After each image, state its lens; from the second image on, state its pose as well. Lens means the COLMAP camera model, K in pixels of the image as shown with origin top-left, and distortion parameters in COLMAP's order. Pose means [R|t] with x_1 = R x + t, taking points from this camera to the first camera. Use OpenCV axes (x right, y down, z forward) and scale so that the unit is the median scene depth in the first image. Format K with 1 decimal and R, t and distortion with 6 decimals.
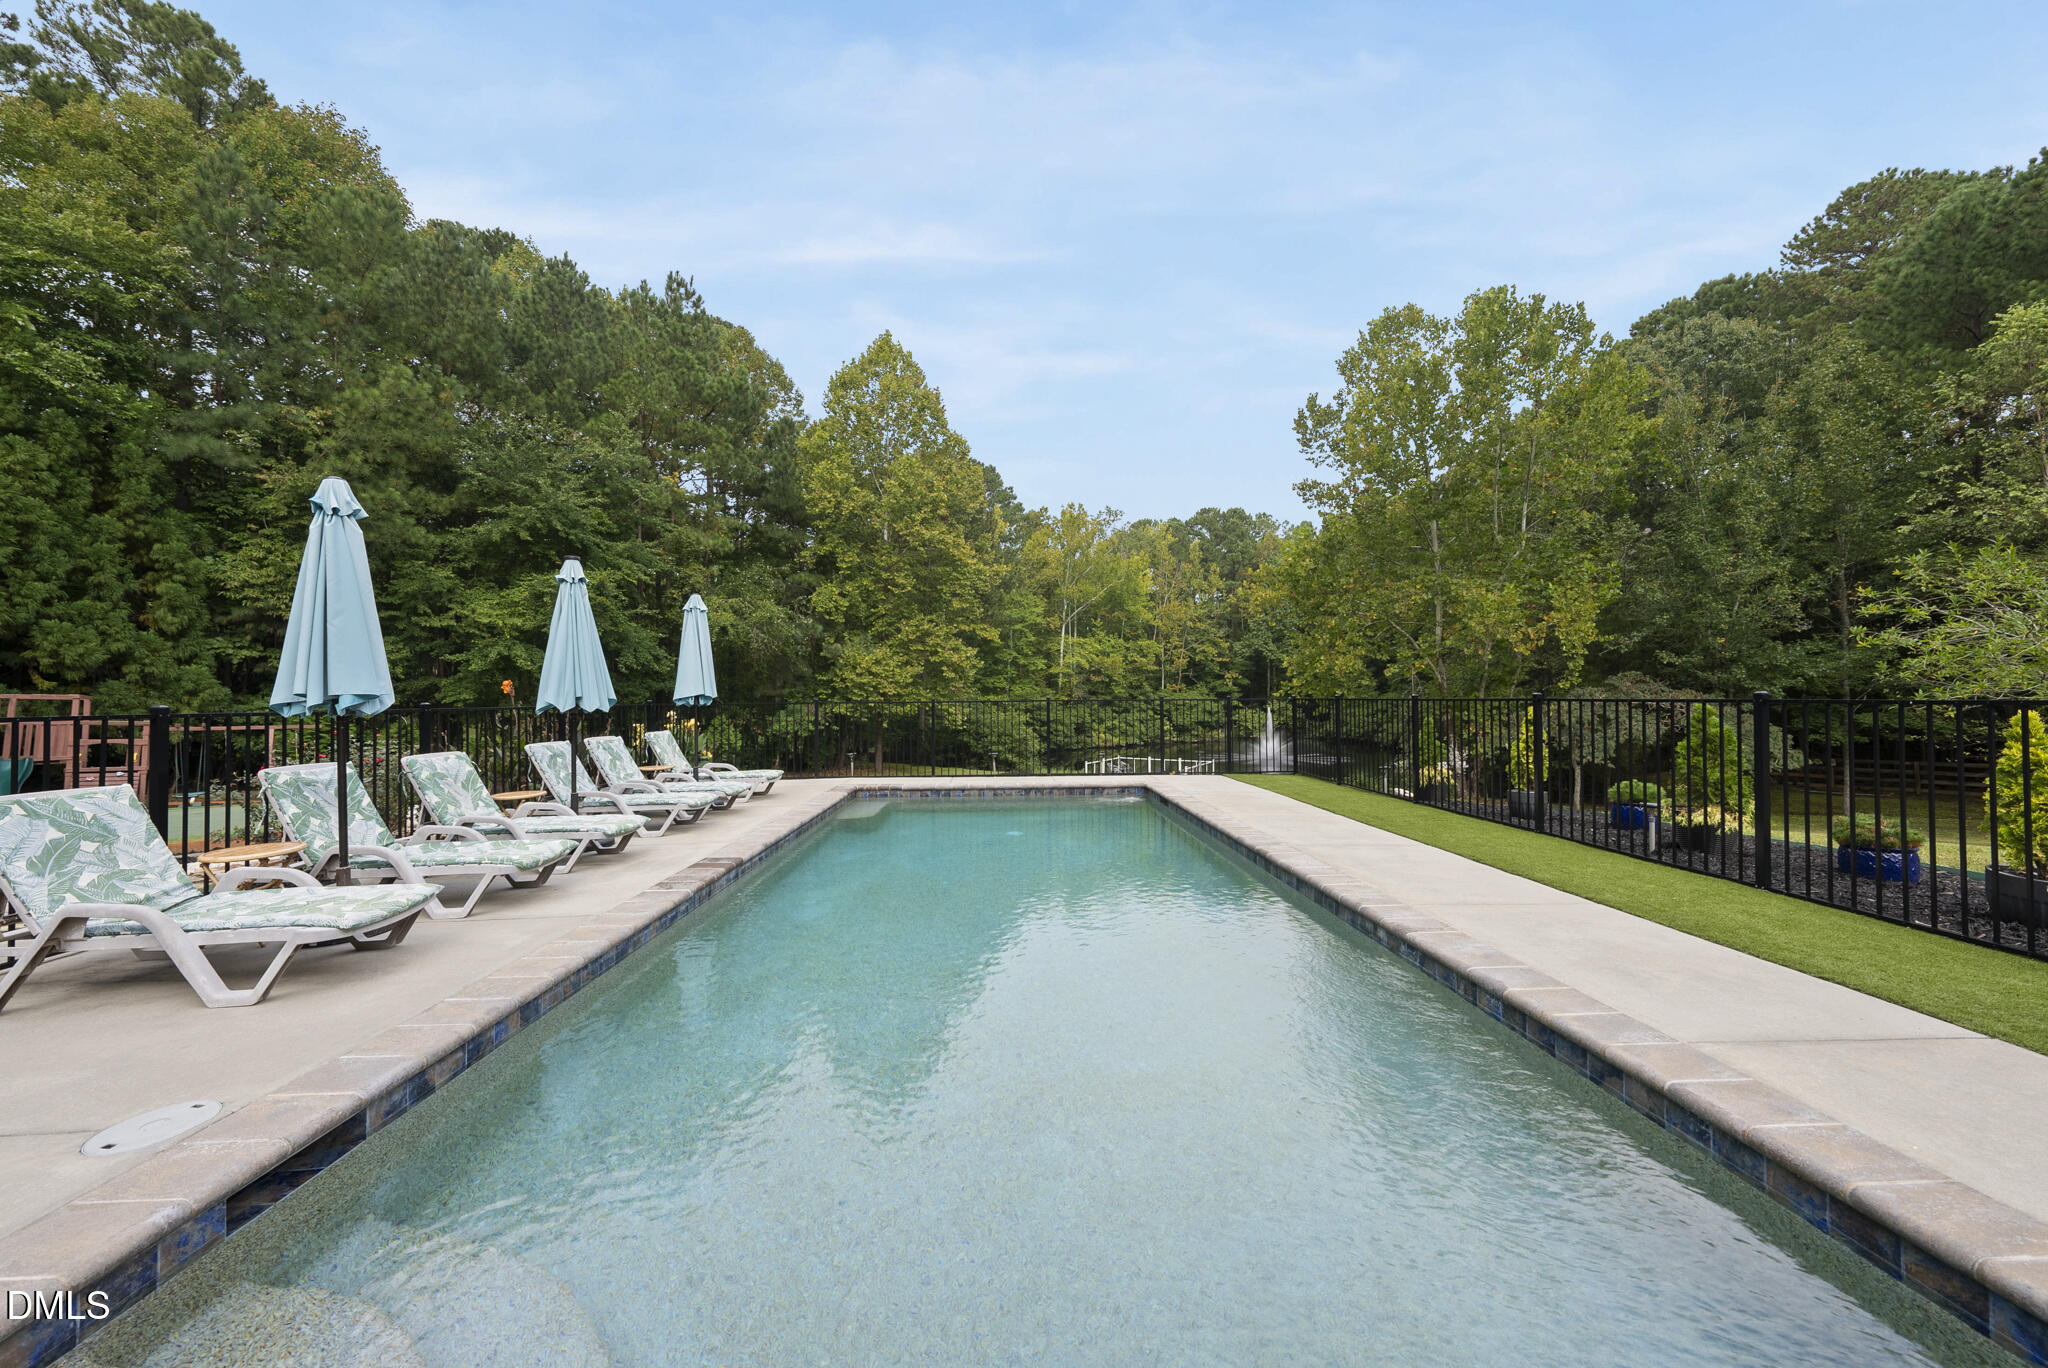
lens RADIAL K [[697.4, 0, 1023.8], [0, 697.4, 685.7], [0, 0, 1]] dist [-0.004403, 0.001033]
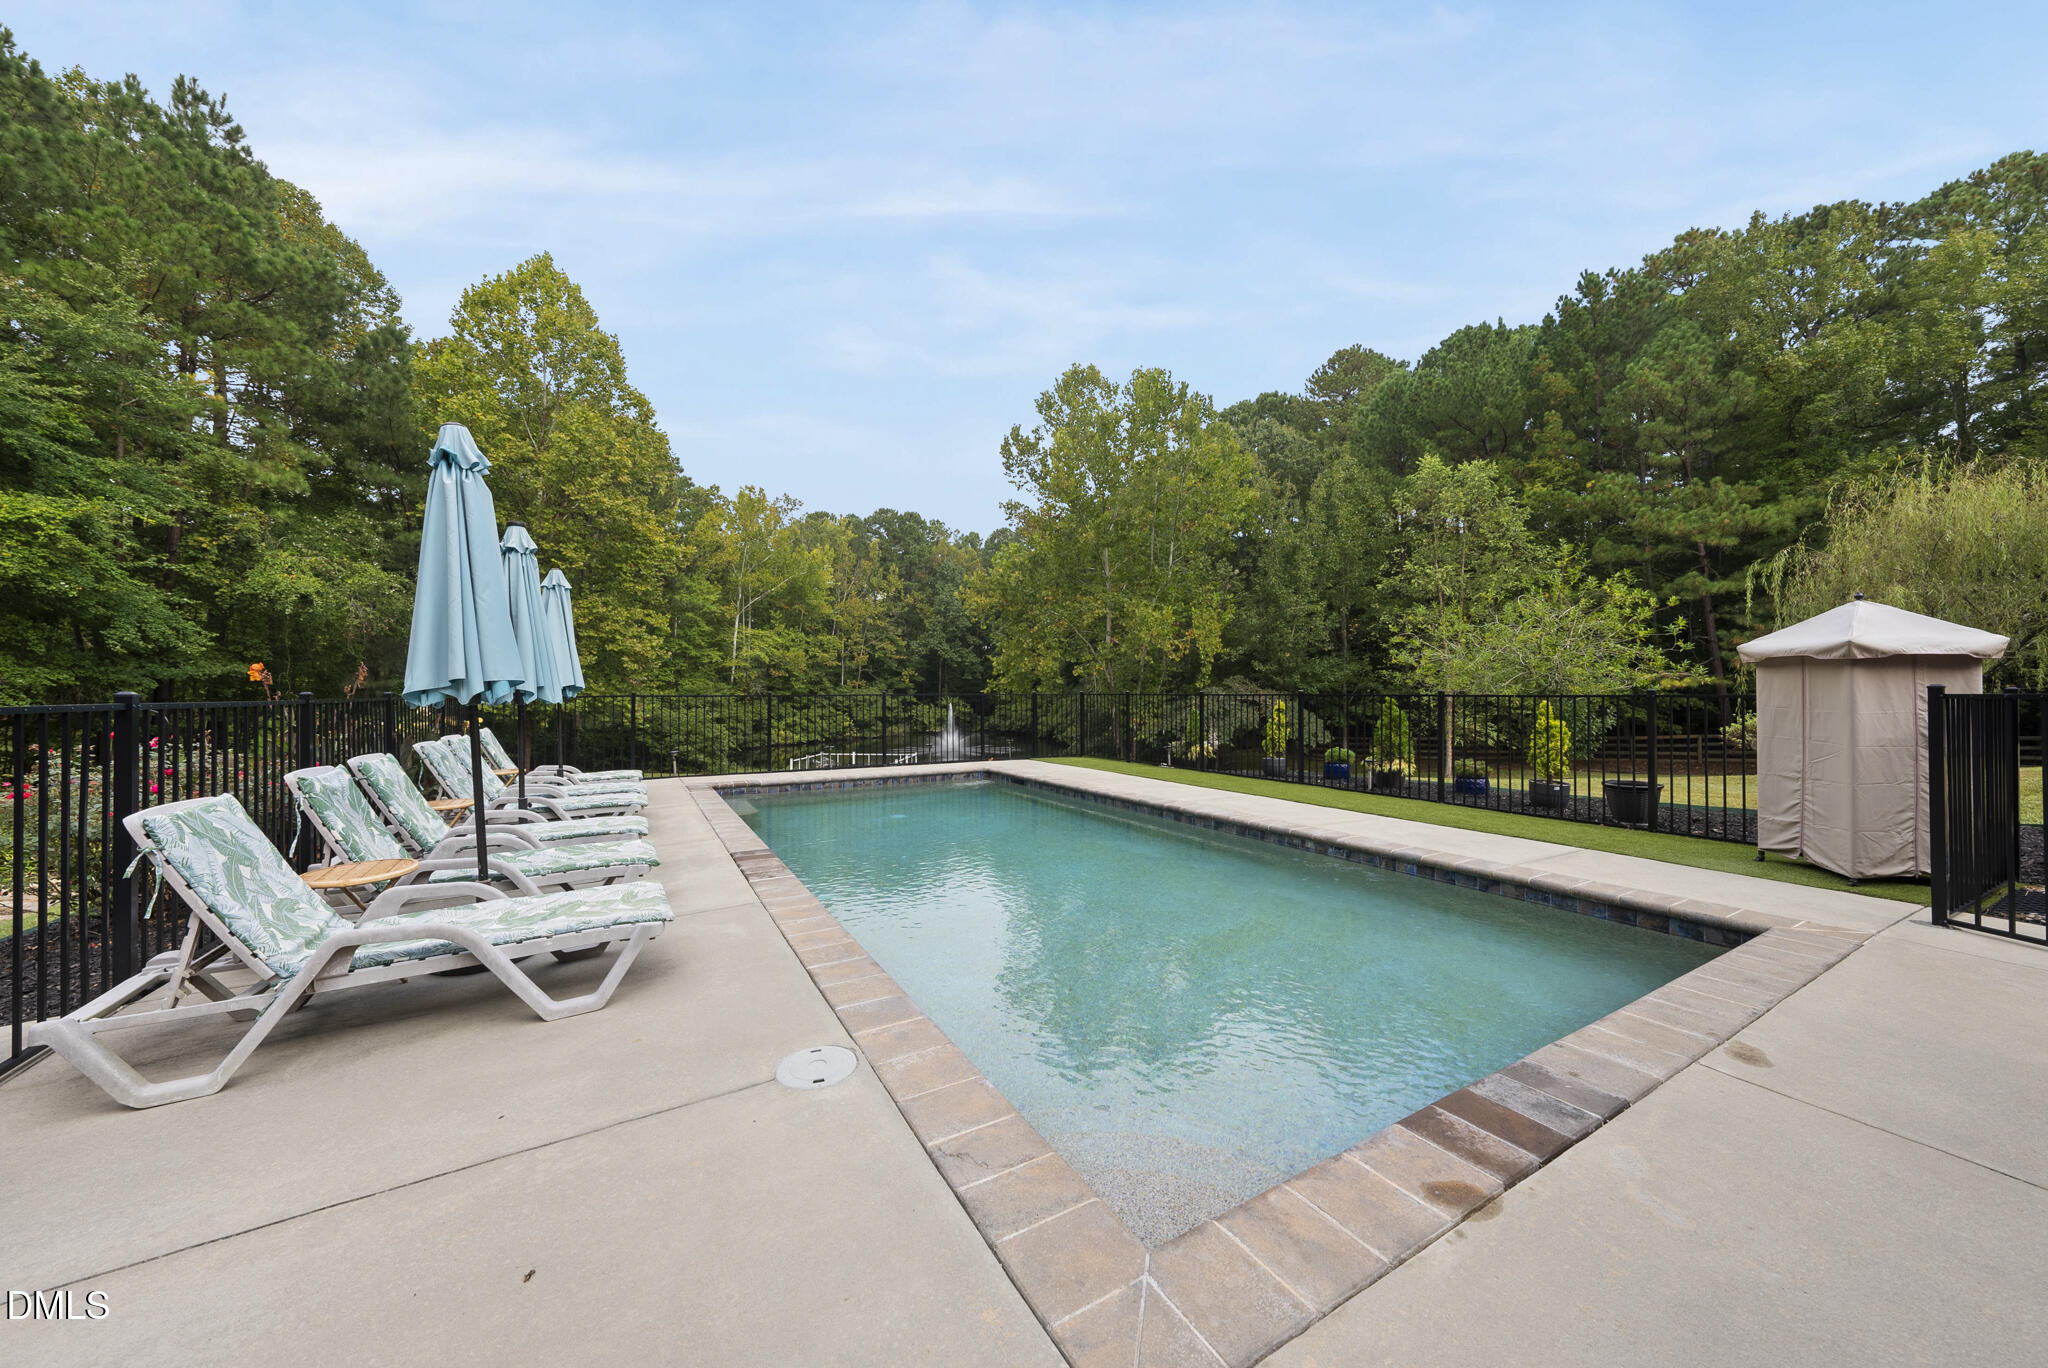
lens RADIAL K [[697.4, 0, 1023.3], [0, 697.4, 686.4], [0, 0, 1]] dist [-0.004403, 0.001033]
pose [[0.886060, 0.009427, 0.463475, -0.099622], [-0.012432, 0.999917, 0.003429, 0.001069], [-0.463404, -0.008800, 0.886103, -0.009493]]
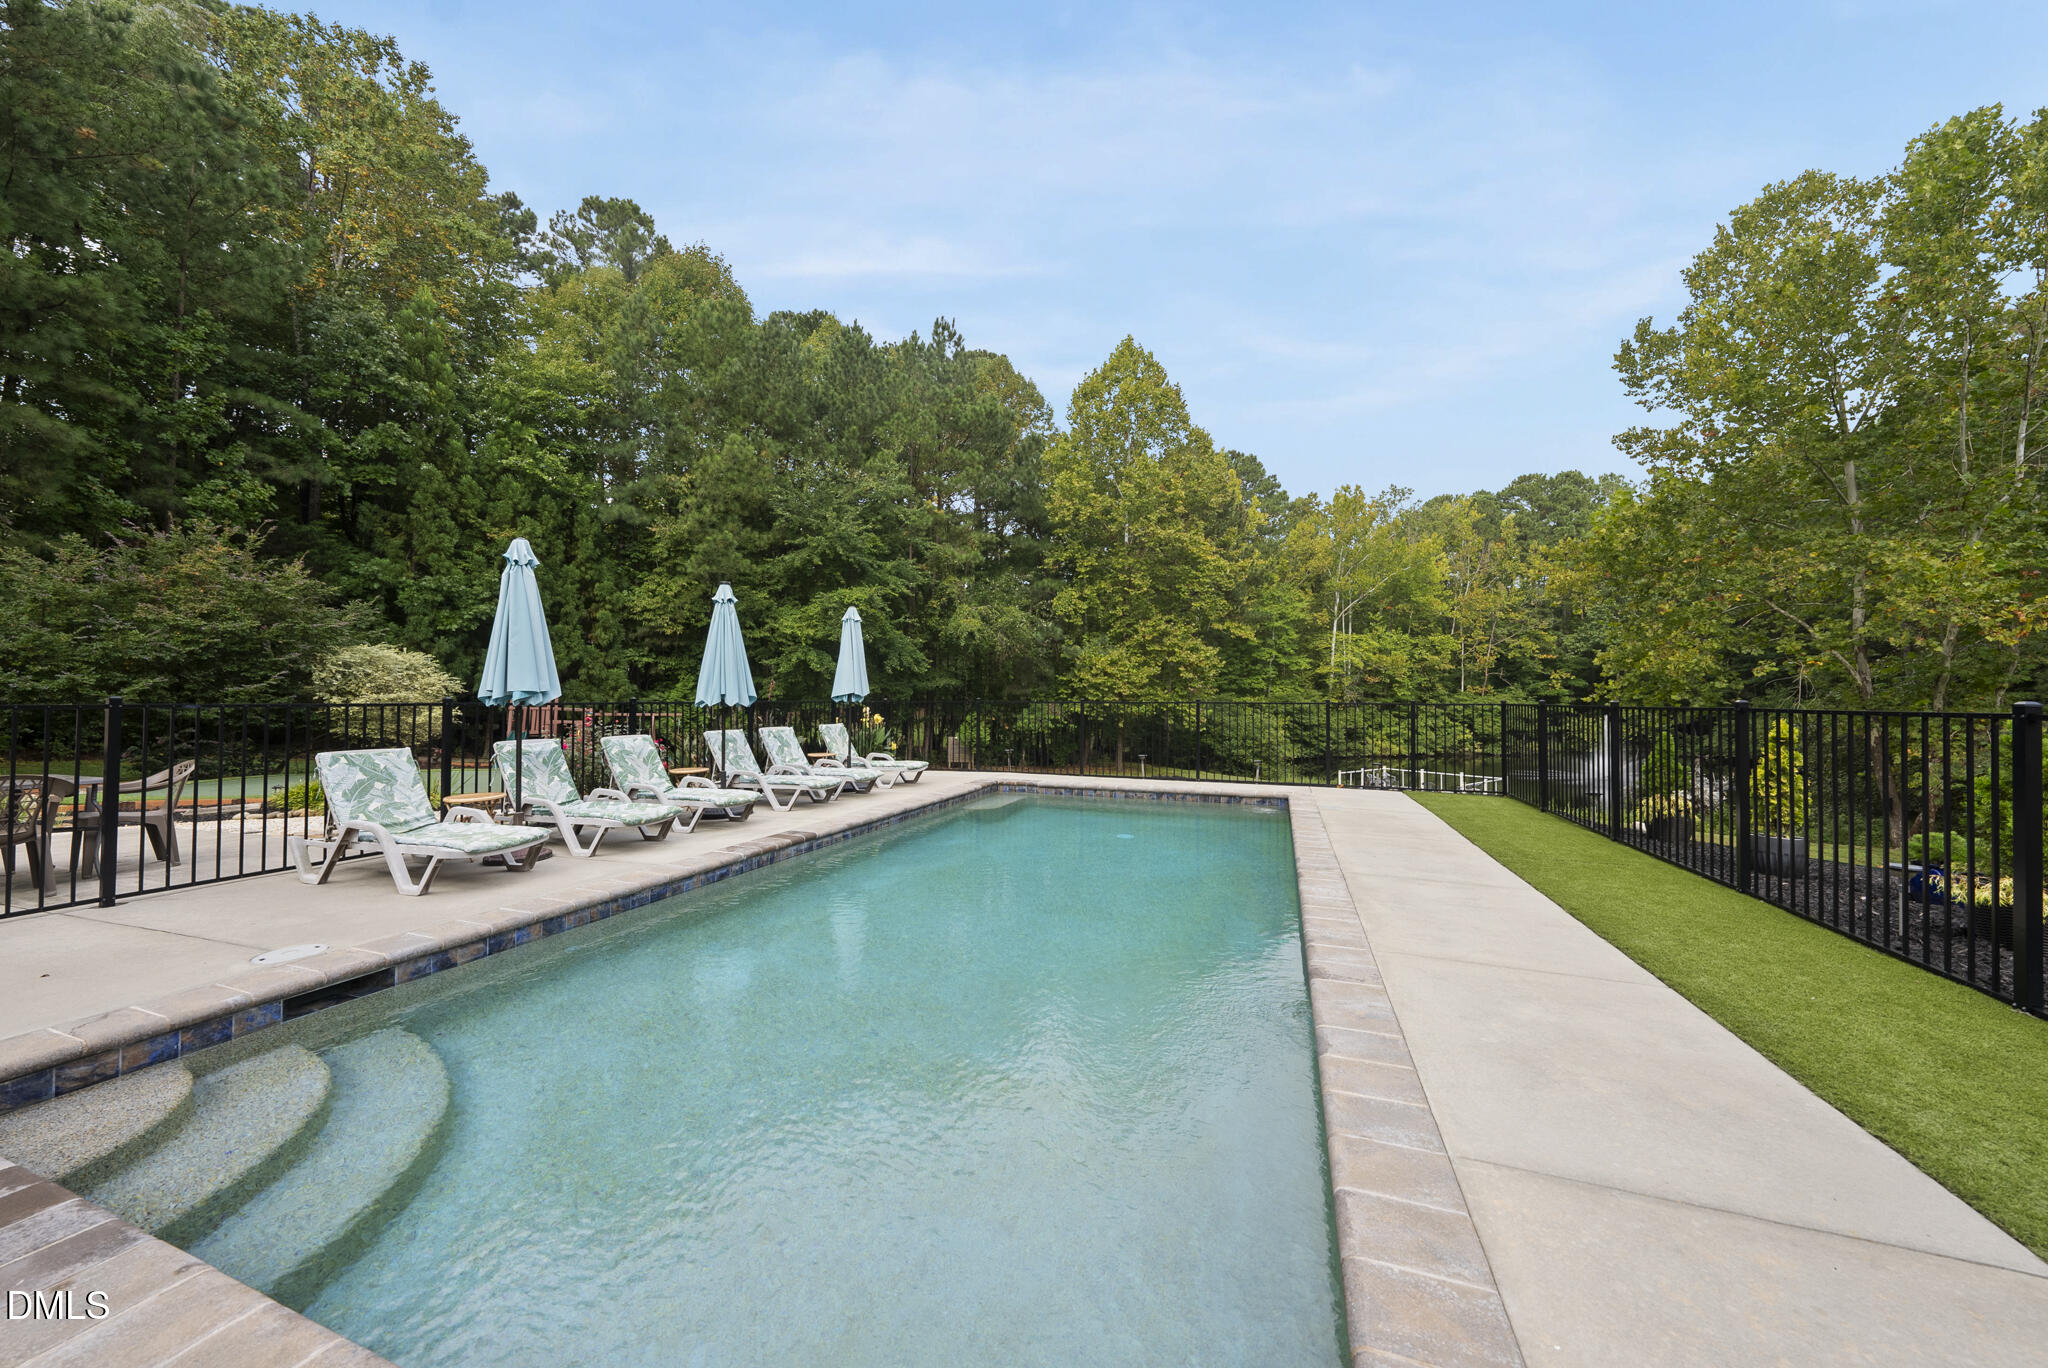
lens RADIAL K [[697.4, 0, 1025.1], [0, 697.4, 685.2], [0, 0, 1]] dist [-0.004403, 0.001033]
pose [[0.926907, 0.004390, -0.375266, 0.065423], [-0.004773, 0.999989, -0.000091, -0.000526], [0.375262, 0.001876, 0.926917, 0.008555]]
